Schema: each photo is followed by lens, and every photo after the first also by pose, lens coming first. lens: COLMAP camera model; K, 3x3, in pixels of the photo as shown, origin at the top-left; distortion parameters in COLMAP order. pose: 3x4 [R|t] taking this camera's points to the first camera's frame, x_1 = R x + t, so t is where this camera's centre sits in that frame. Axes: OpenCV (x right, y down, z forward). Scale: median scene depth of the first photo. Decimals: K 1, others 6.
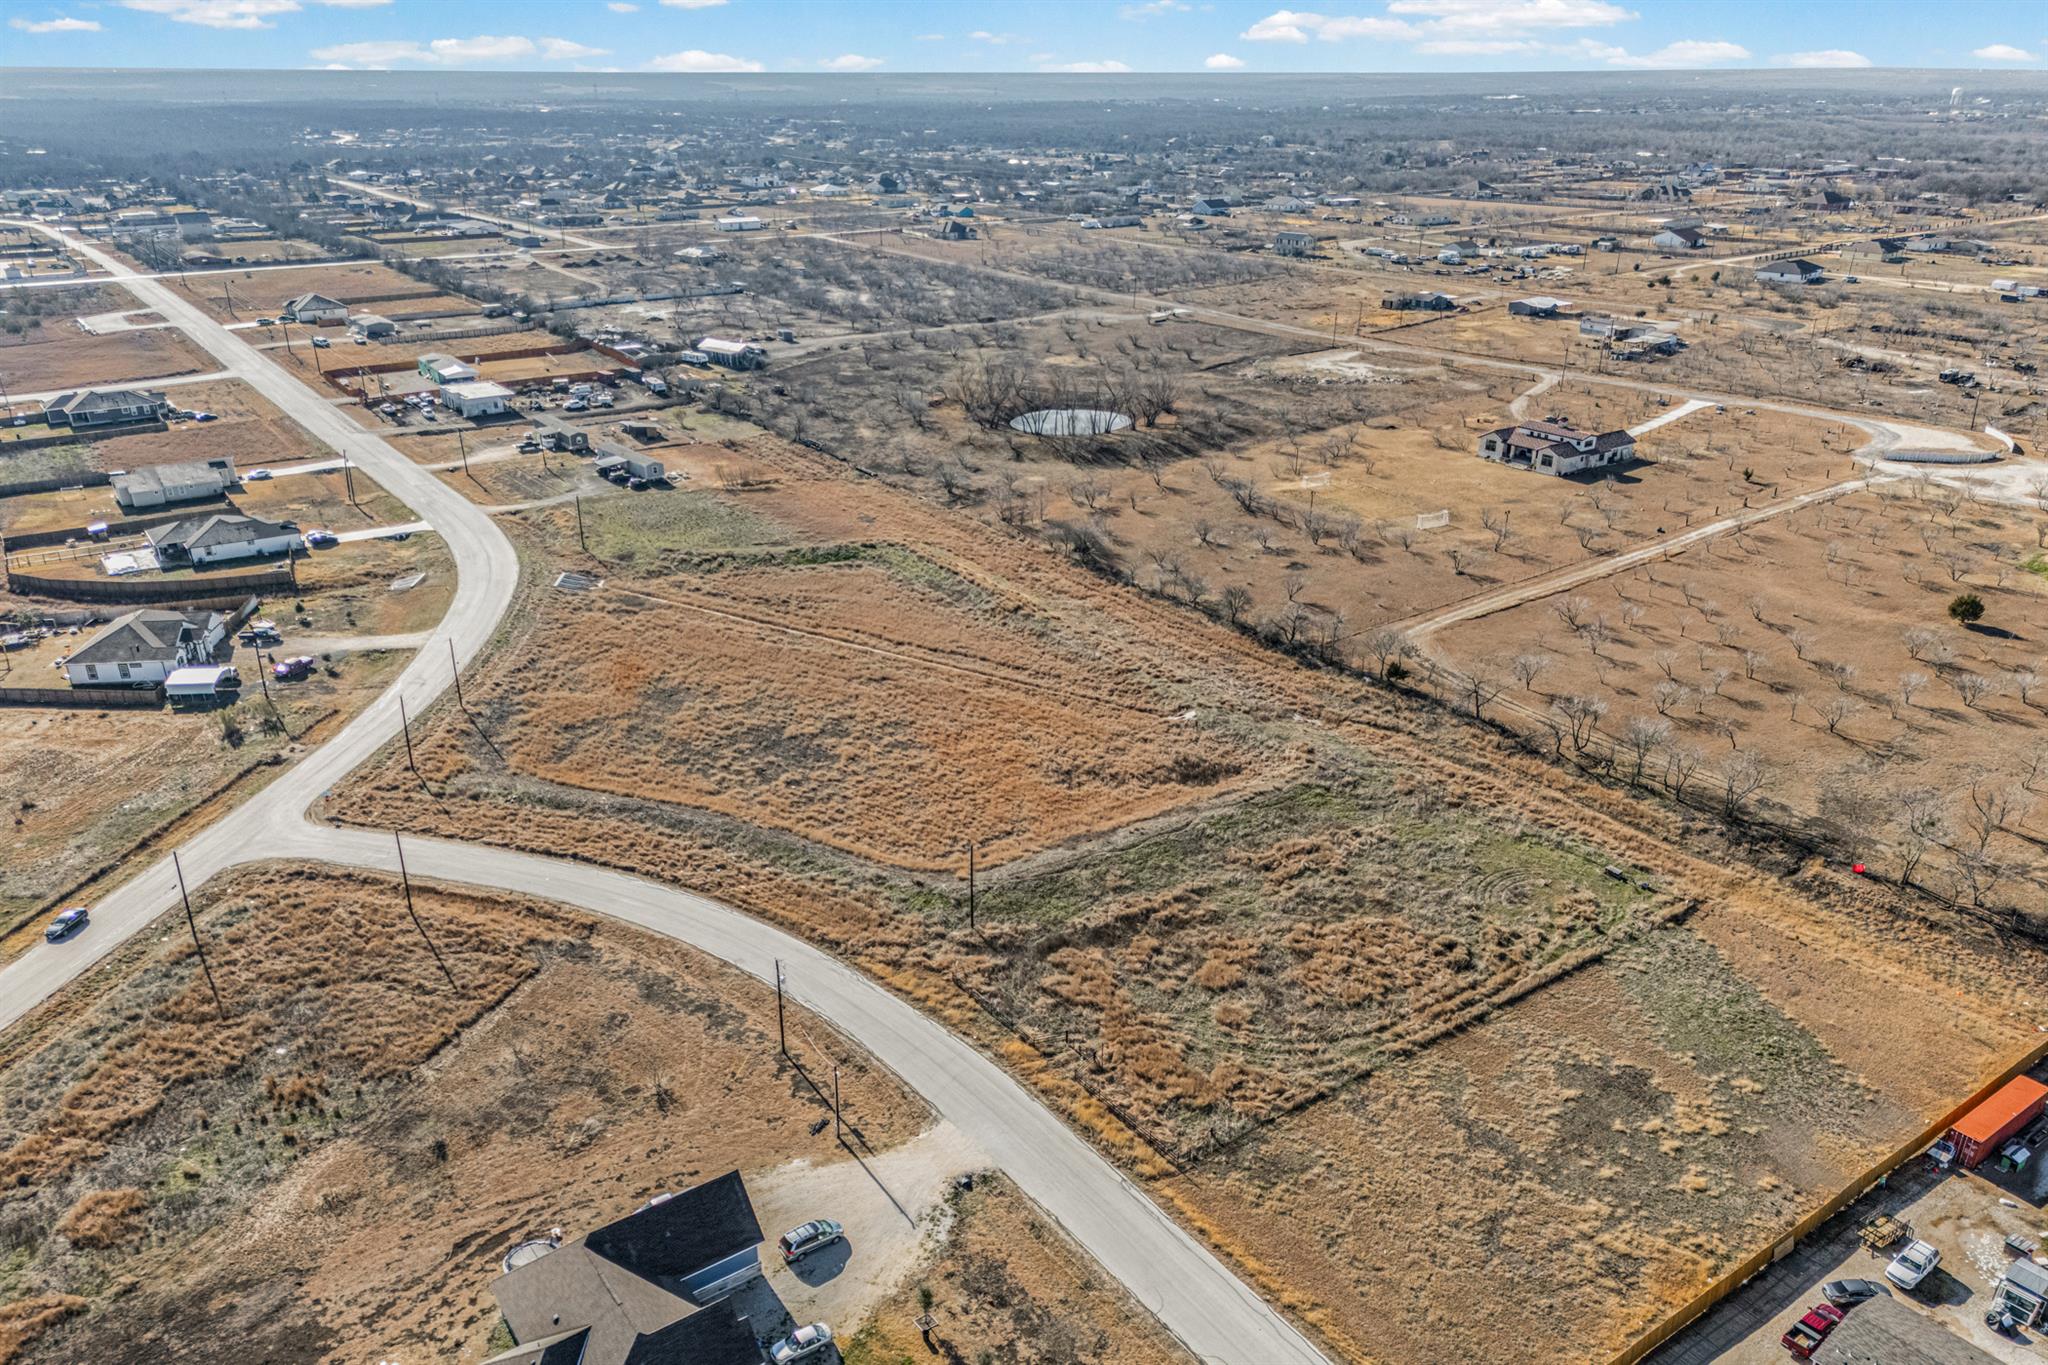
lens RADIAL K [[1506.6, 0, 1028.0], [0, 1506.6, 770.2], [0, 0, 1]] dist [0.067845, -0.050264]
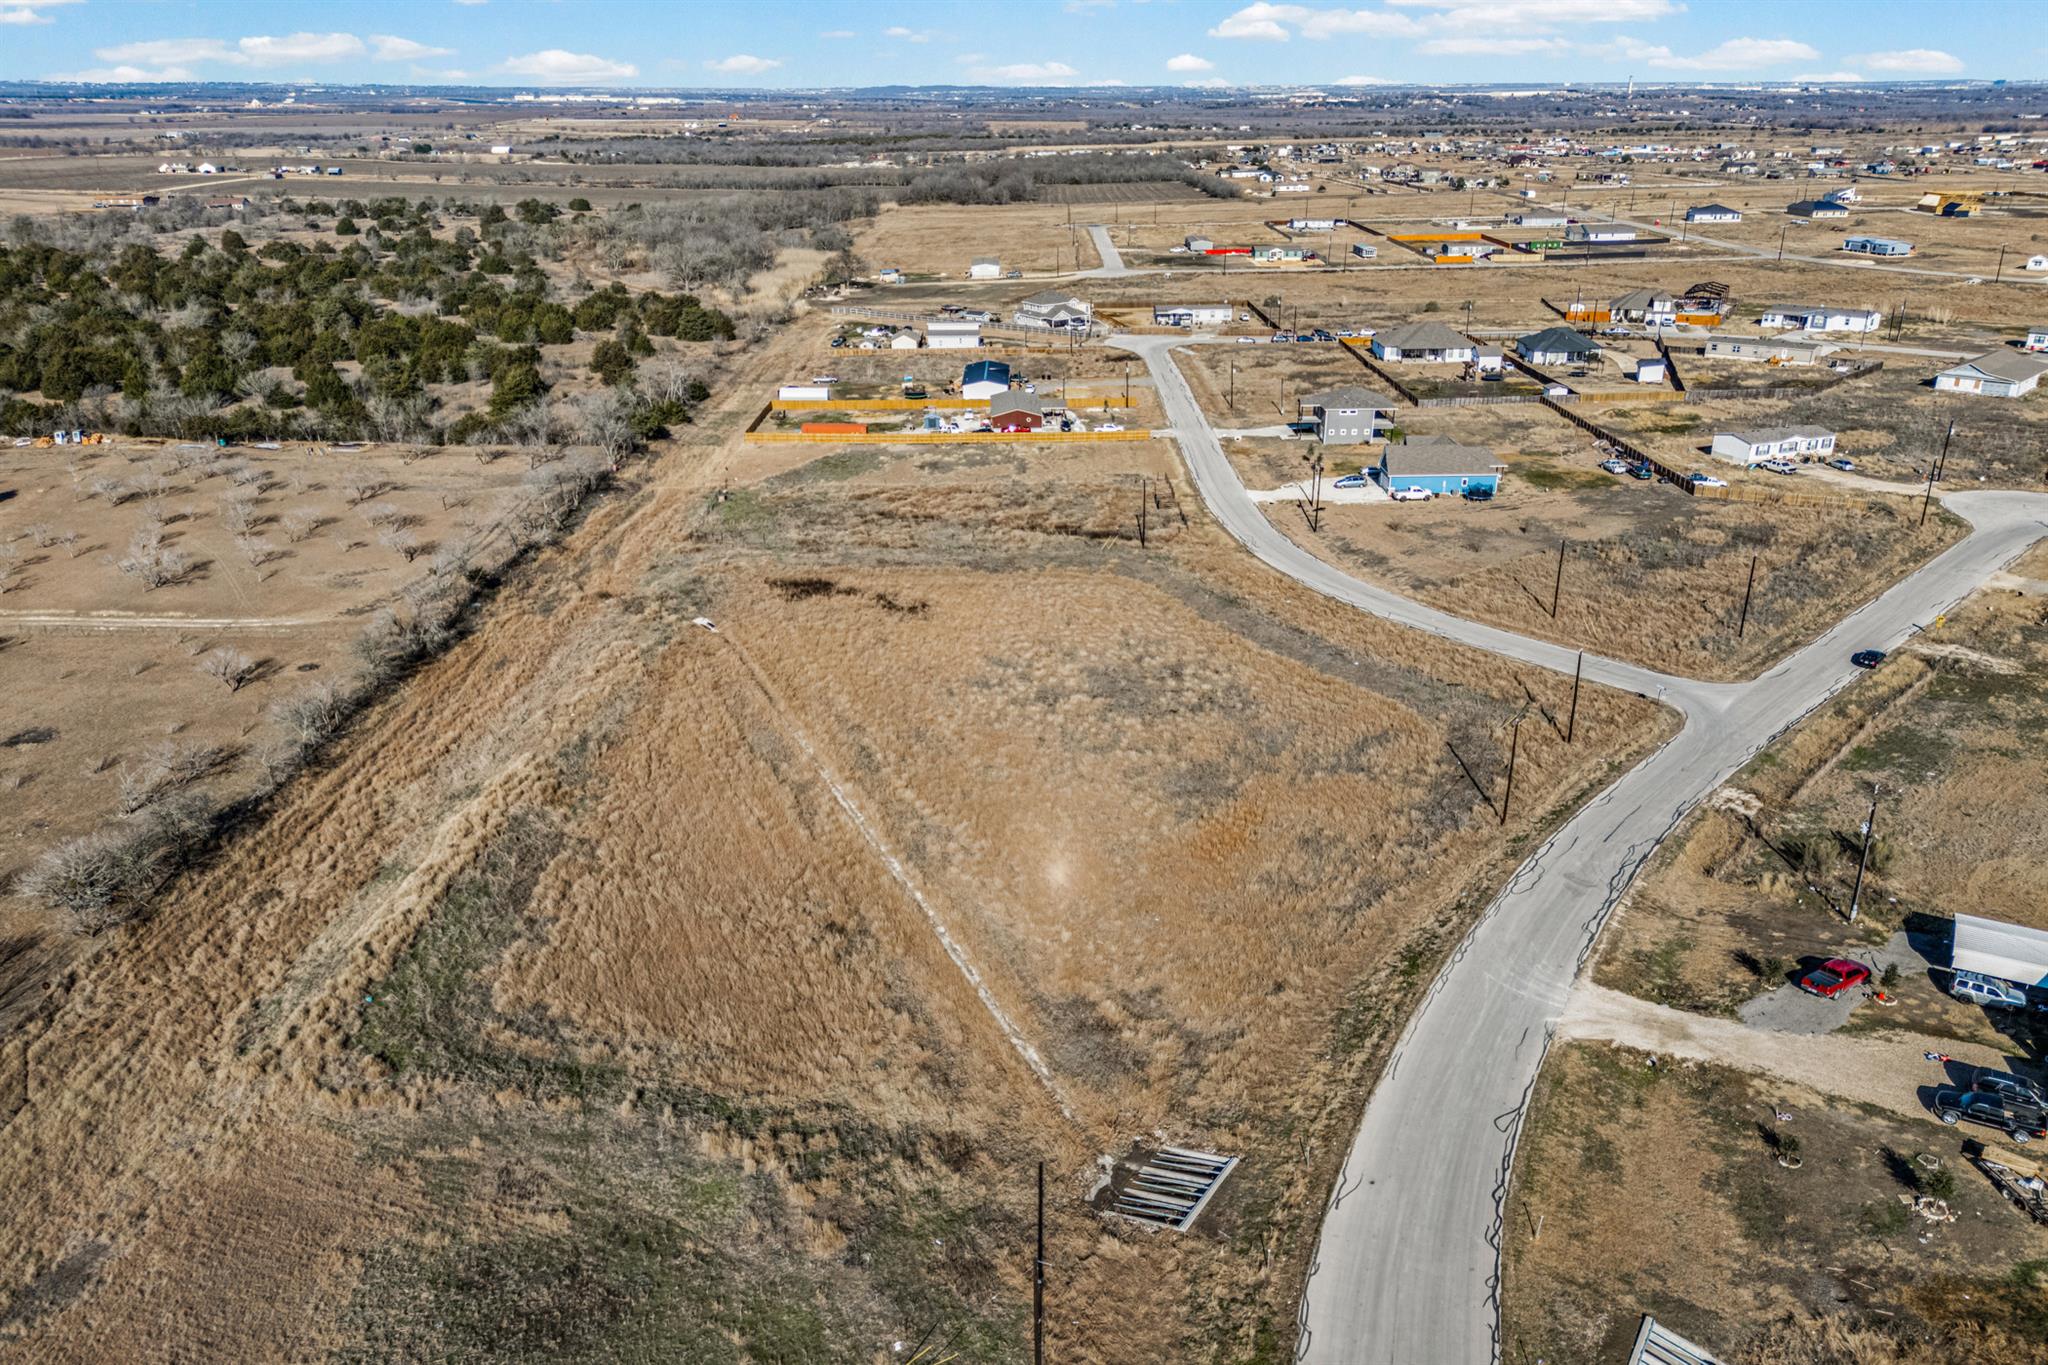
lens RADIAL K [[1487.3, 0, 1028.5], [0, 1487.3, 761.3], [0, 0, 1]] dist [0.073257, -0.061472]
pose [[-0.813833, -0.234561, 0.531655, -0.439954], [0.250393, 0.684069, 0.685094, -0.439187], [-0.524385, 0.690675, -0.497985, 1.144523]]
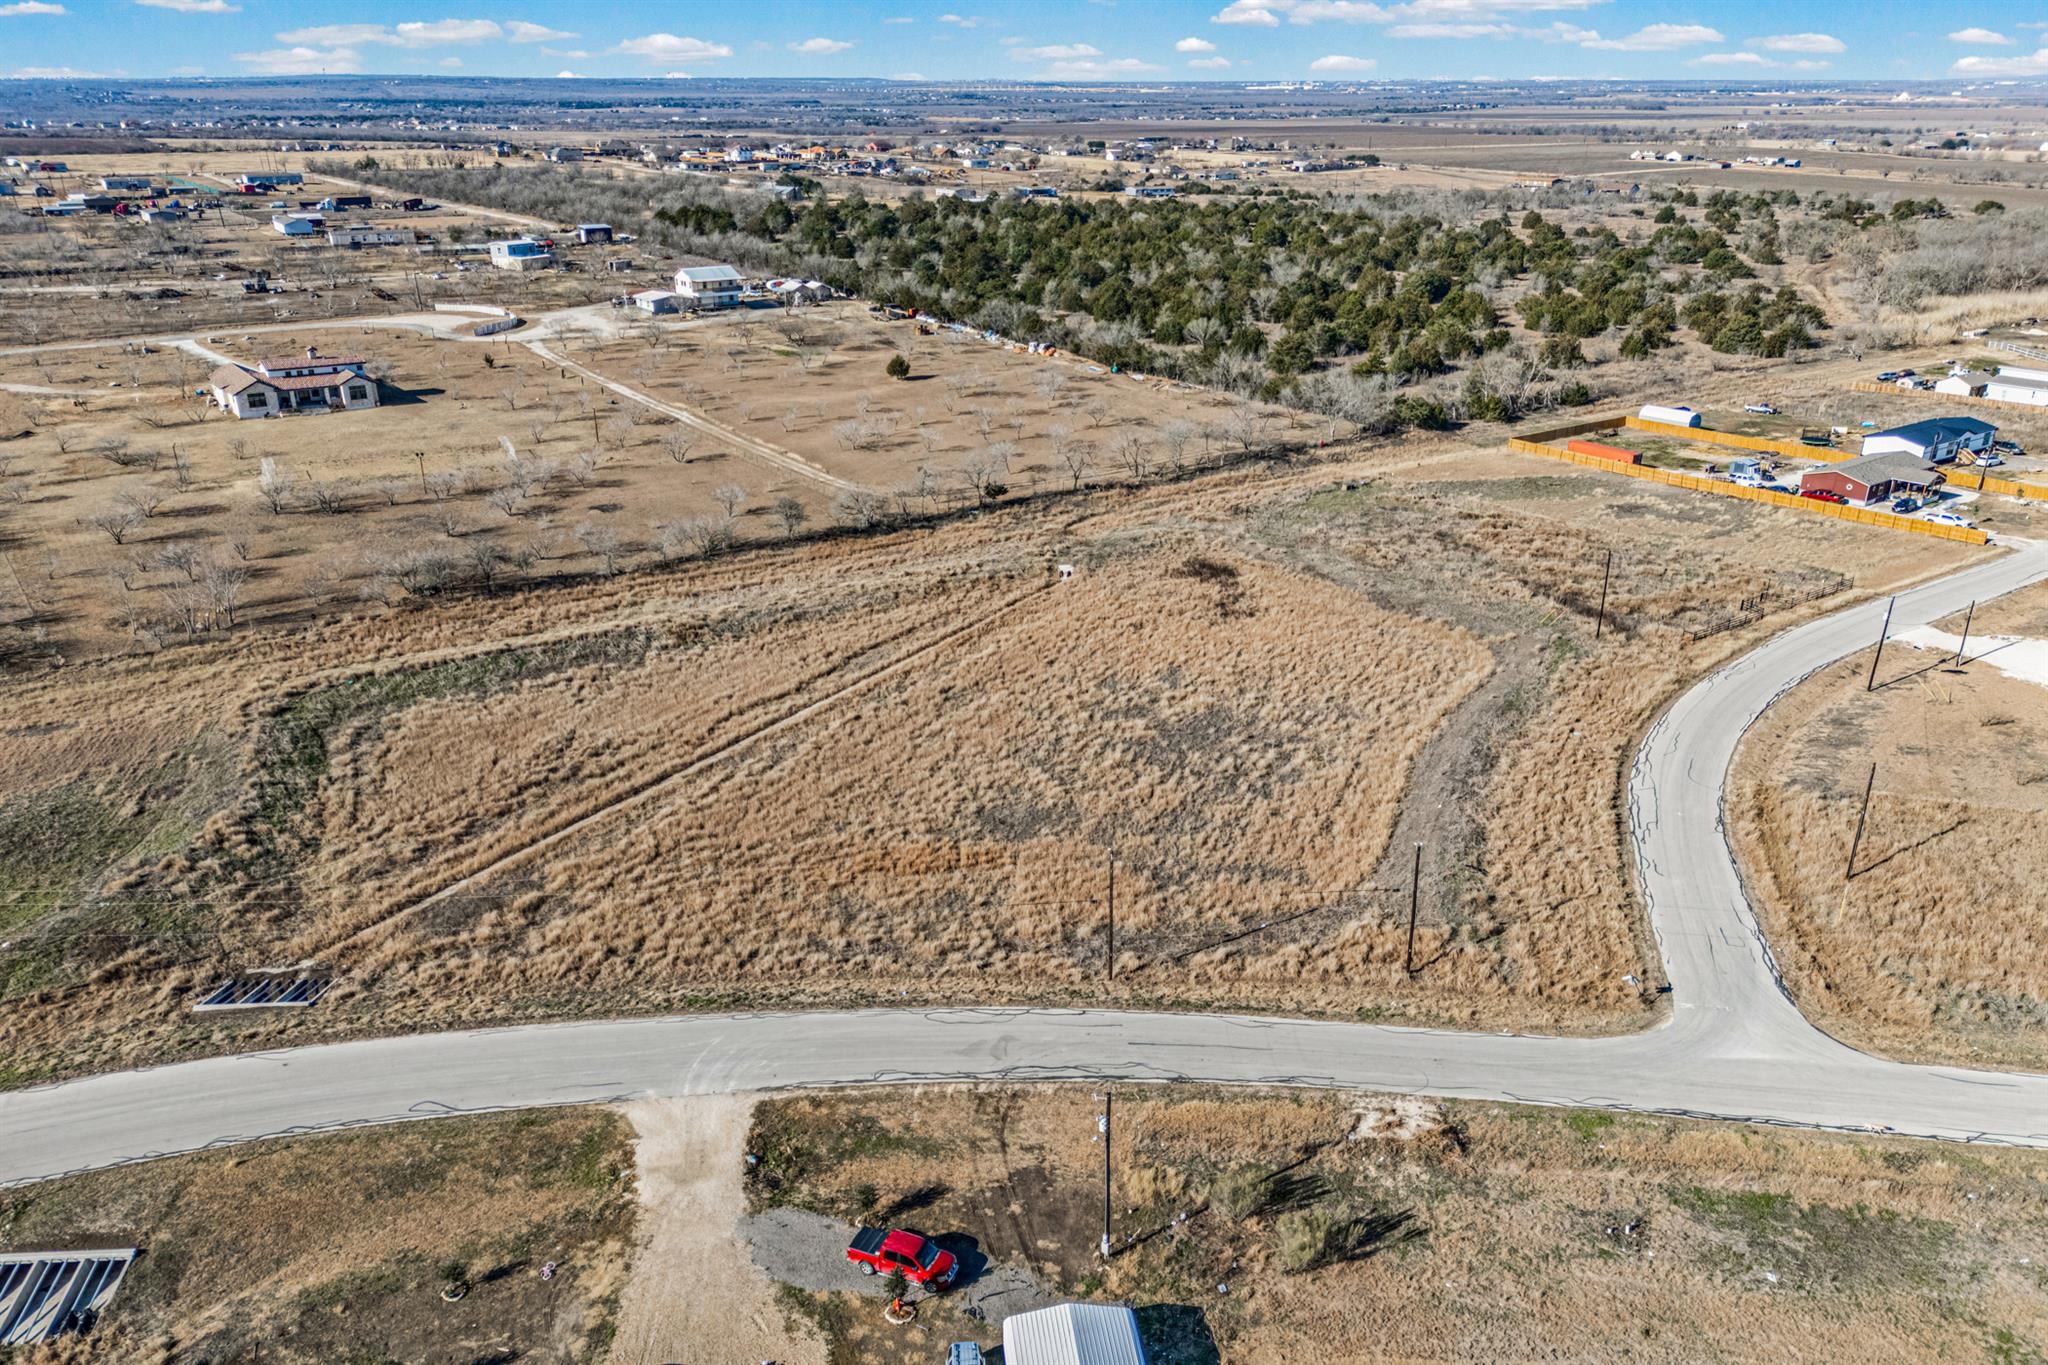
lens RADIAL K [[1485.0, 0, 1022.4], [0, 1485.0, 809.2], [0, 0, 1]] dist [0.055437, -0.034430]
pose [[-0.007986, -0.436169, 0.899829, -0.642253], [0.421328, 0.814615, 0.398603, -0.239995], [-0.906873, 0.382307, 0.177265, 0.754271]]
